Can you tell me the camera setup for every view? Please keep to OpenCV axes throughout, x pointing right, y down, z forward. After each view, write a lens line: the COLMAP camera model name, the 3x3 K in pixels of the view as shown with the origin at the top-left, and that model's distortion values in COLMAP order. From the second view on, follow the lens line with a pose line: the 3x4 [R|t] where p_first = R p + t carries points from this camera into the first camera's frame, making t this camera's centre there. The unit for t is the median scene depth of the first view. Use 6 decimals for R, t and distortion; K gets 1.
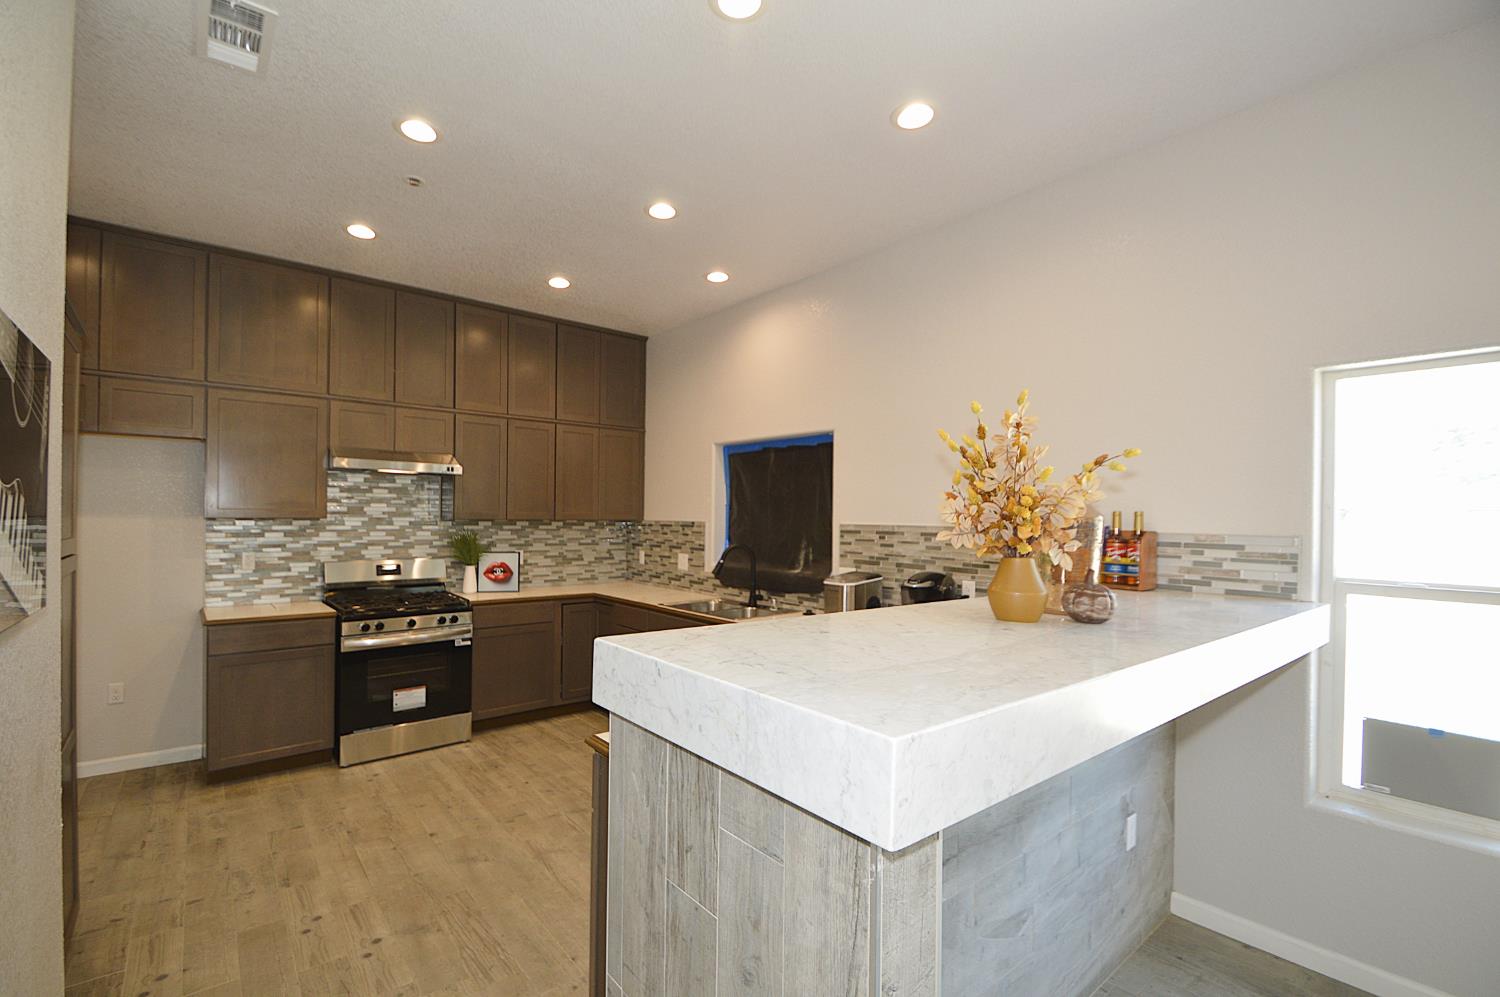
lens RADIAL K [[652.4, 0, 751.4], [0, 652.4, 518.7], [0, 0, 1]] dist [0.001398, -0.011896]
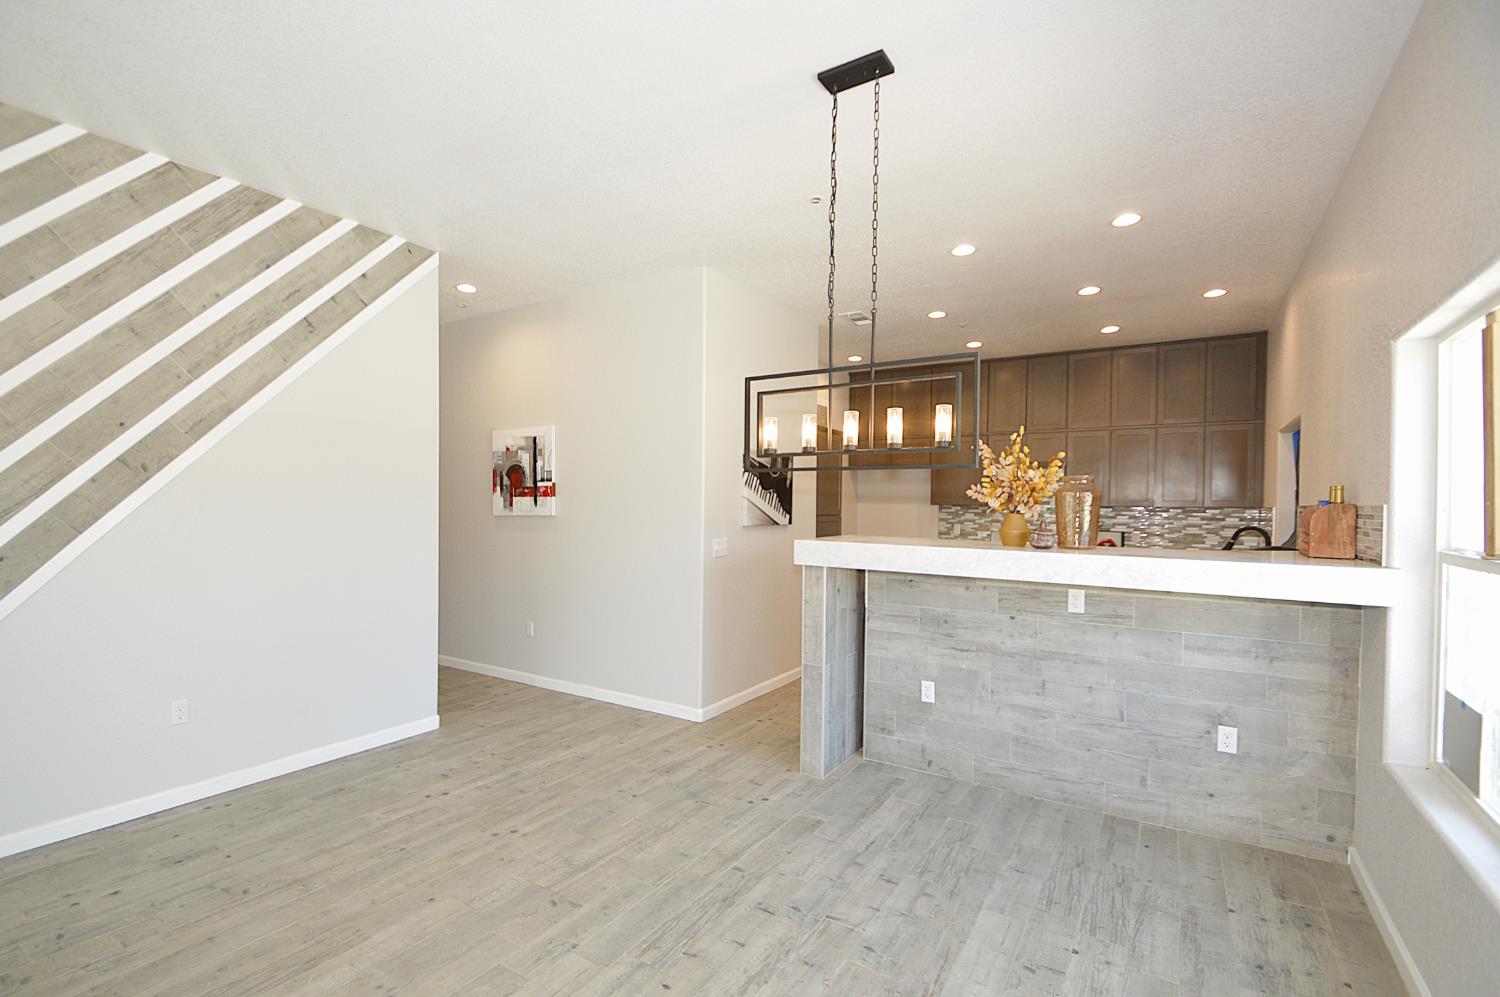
lens RADIAL K [[680.6, 0, 728.5], [0, 680.6, 519.8], [0, 0, 1]] dist [0.021611, -0.023554]
pose [[0.291123, 0.011555, -0.956616, 0.825839], [-0.009973, 0.999909, 0.009043, 0.026907], [0.956634, 0.006908, 0.291211, -0.162463]]
